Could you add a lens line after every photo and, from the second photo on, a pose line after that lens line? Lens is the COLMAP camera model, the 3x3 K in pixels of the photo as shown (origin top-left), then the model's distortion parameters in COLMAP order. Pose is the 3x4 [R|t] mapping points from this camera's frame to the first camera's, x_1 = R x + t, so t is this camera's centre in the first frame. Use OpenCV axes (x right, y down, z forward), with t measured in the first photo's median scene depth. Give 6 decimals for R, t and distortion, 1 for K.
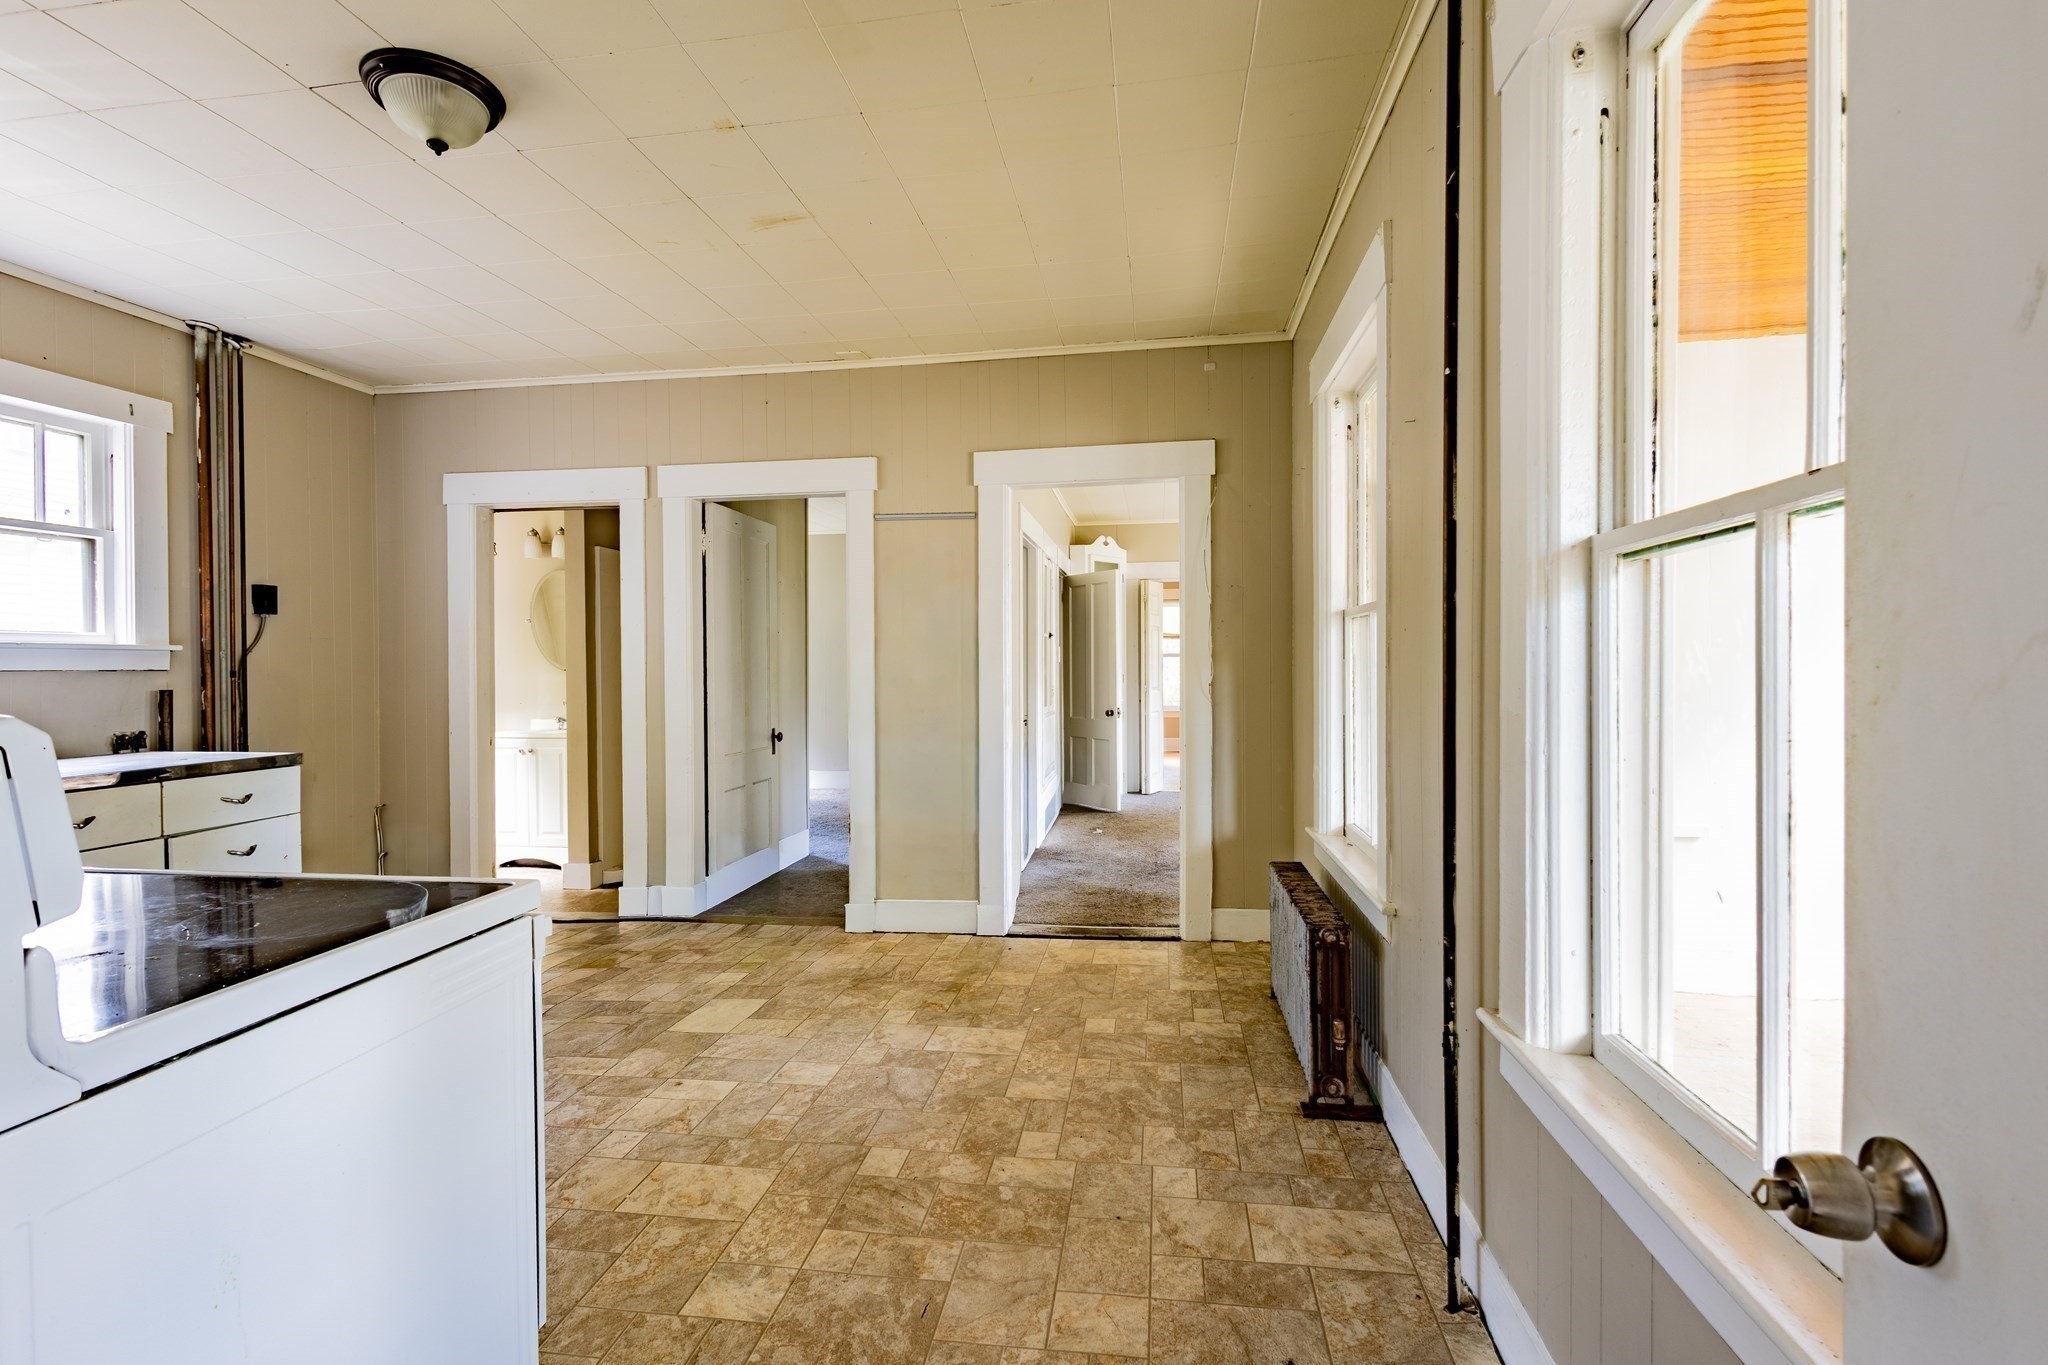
lens RADIAL K [[941.6, 0, 1021.1], [0, 941.6, 675.9], [0, 0, 1]] dist [0.004699, -0.001078]
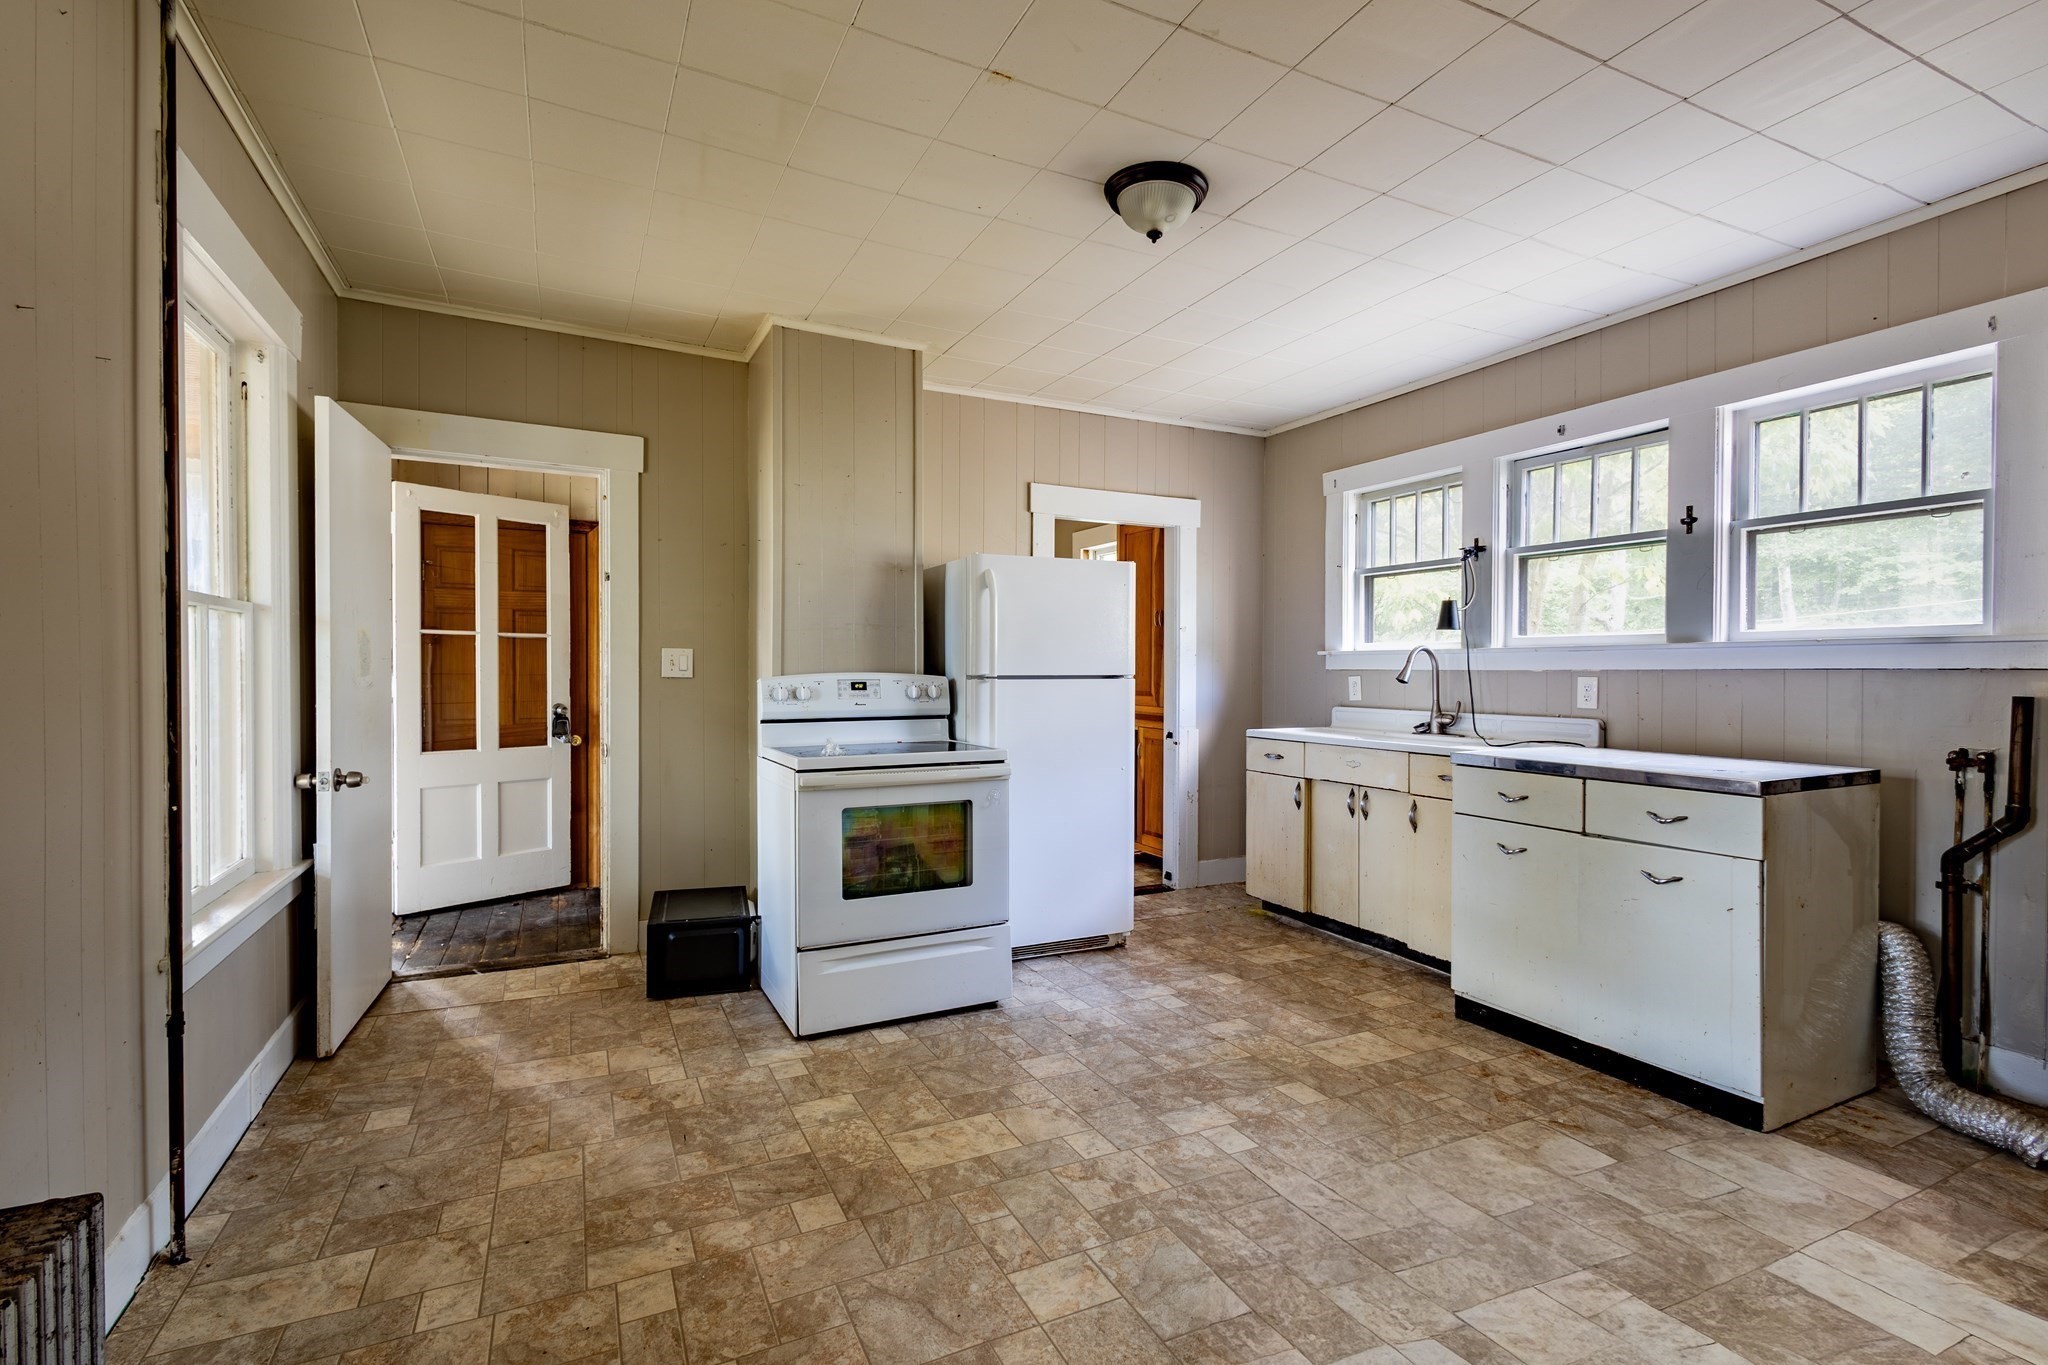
lens RADIAL K [[941.6, 0, 1029.8], [0, 941.6, 688.0], [0, 0, 1]] dist [0.004699, -0.001078]
pose [[-0.824209, 0.016753, -0.566038, 0.203395], [-0.000307, 0.999549, 0.030031, -0.020889], [0.566286, 0.024926, -0.823832, 1.946488]]
